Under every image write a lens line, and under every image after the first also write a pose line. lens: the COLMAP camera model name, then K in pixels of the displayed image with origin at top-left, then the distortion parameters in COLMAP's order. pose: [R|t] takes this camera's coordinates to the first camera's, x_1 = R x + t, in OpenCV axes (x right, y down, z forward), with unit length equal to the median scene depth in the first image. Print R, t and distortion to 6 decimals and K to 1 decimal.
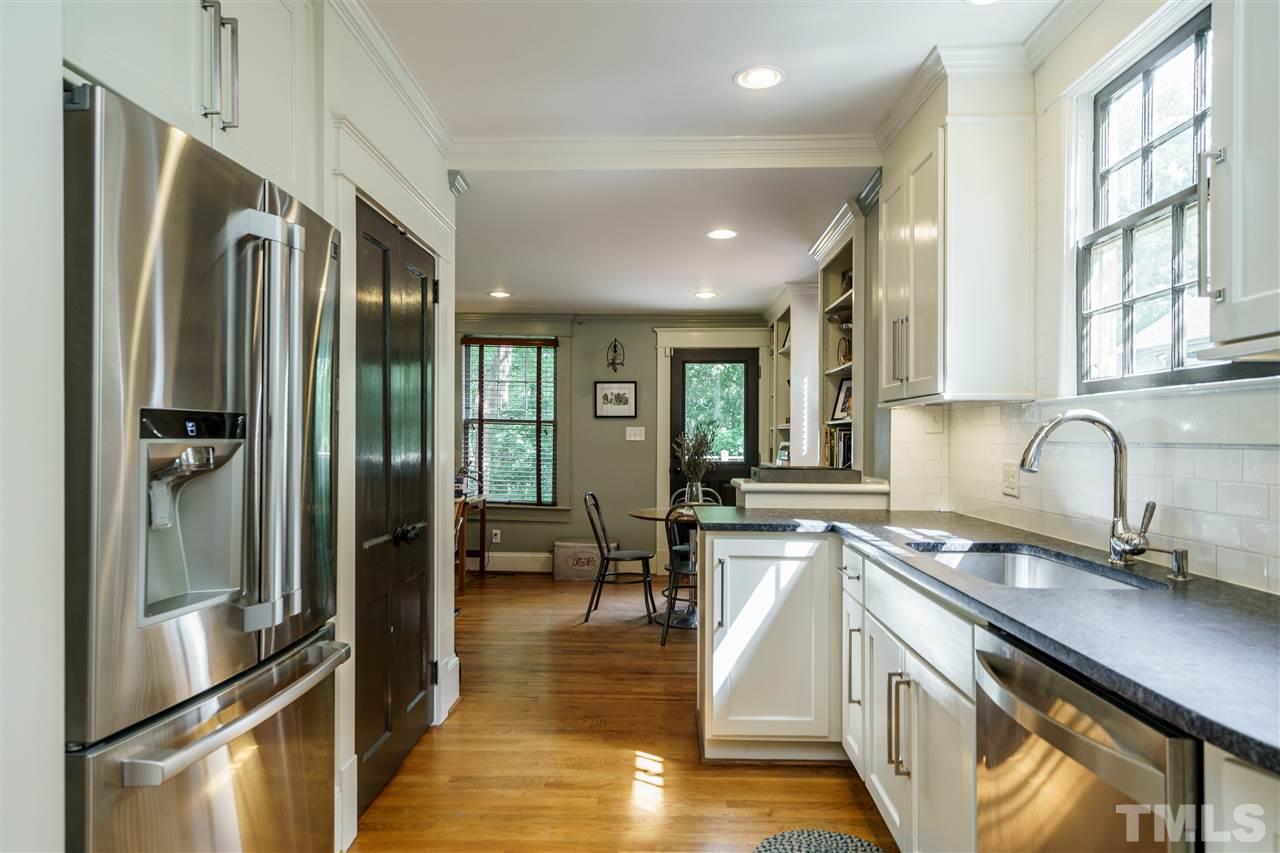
lens RADIAL K [[777.6, 0, 643.6], [0, 777.6, 436.0], [0, 0, 1]] dist [0.009064, -0.000291]
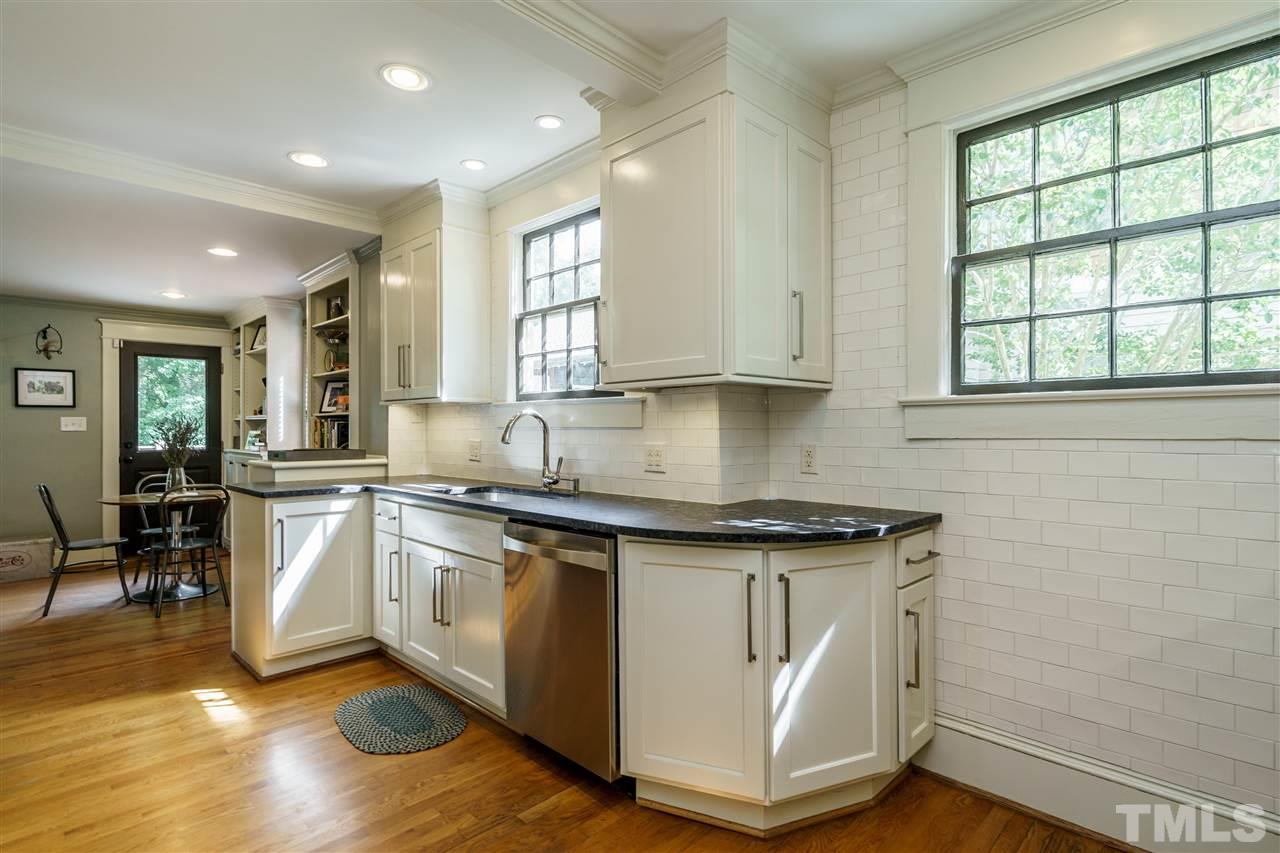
lens RADIAL K [[630.0, 0, 641.1], [0, 630.0, 426.0], [0, 0, 1]] dist [-0.001050, -0.000011]
pose [[0.690371, -0.004043, 0.723444, -0.174812], [0.003636, 0.999991, 0.002118, 0.001335], [-0.723446, 0.001168, 0.690380, -0.120444]]
